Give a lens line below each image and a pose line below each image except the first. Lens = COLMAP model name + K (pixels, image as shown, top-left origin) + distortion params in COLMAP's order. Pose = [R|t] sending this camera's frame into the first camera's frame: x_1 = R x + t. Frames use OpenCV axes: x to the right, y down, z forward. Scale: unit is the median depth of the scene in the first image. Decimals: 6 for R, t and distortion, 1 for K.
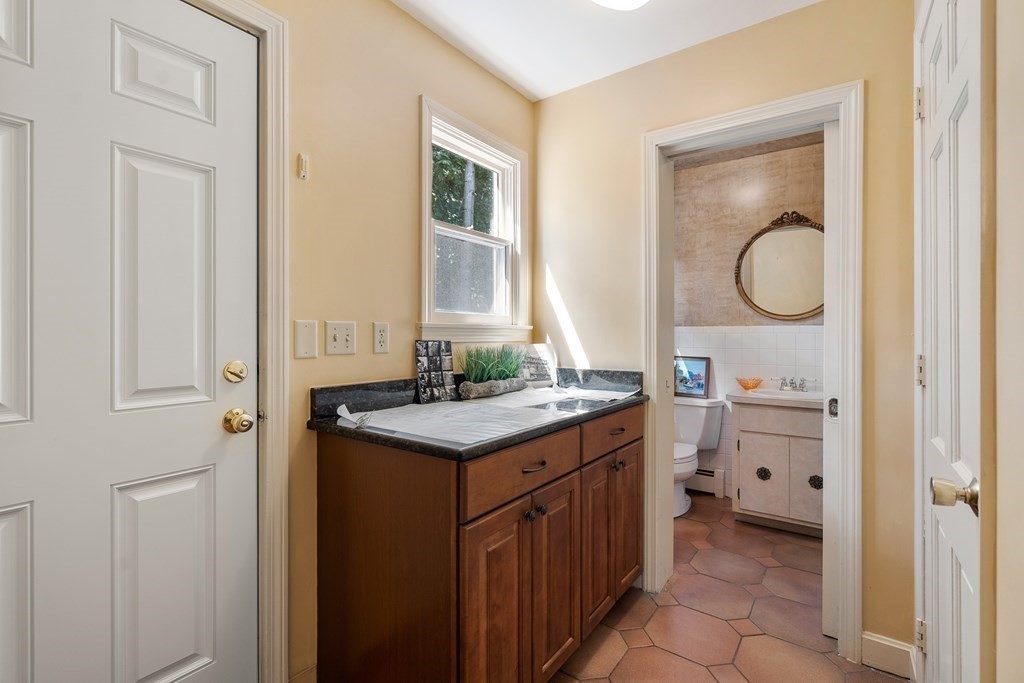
lens RADIAL K [[465.8, 0, 508.1], [0, 465.8, 335.2], [0, 0, 1]] dist [-0.005536, 0.000244]
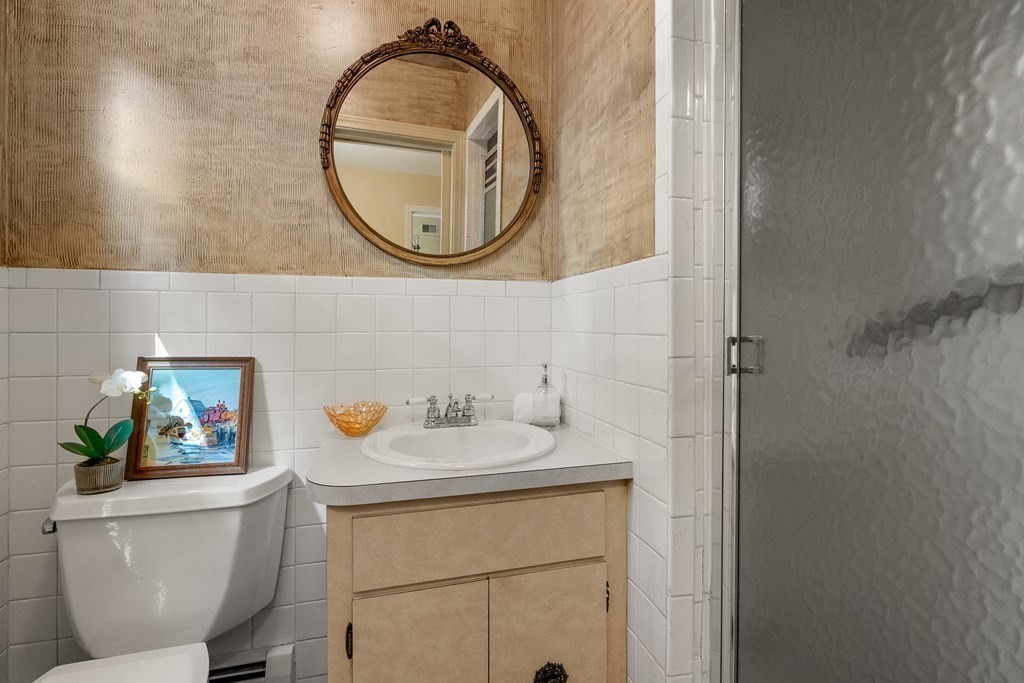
lens RADIAL K [[465.8, 0, 505.3], [0, 465.8, 324.9], [0, 0, 1]] dist [-0.005536, 0.000244]
pose [[0.621004, 0.000399, 0.783807, 0.275271], [-0.000283, 1.000000, -0.000284, 0.022478], [-0.783807, -0.000046, 0.621004, 0.629348]]
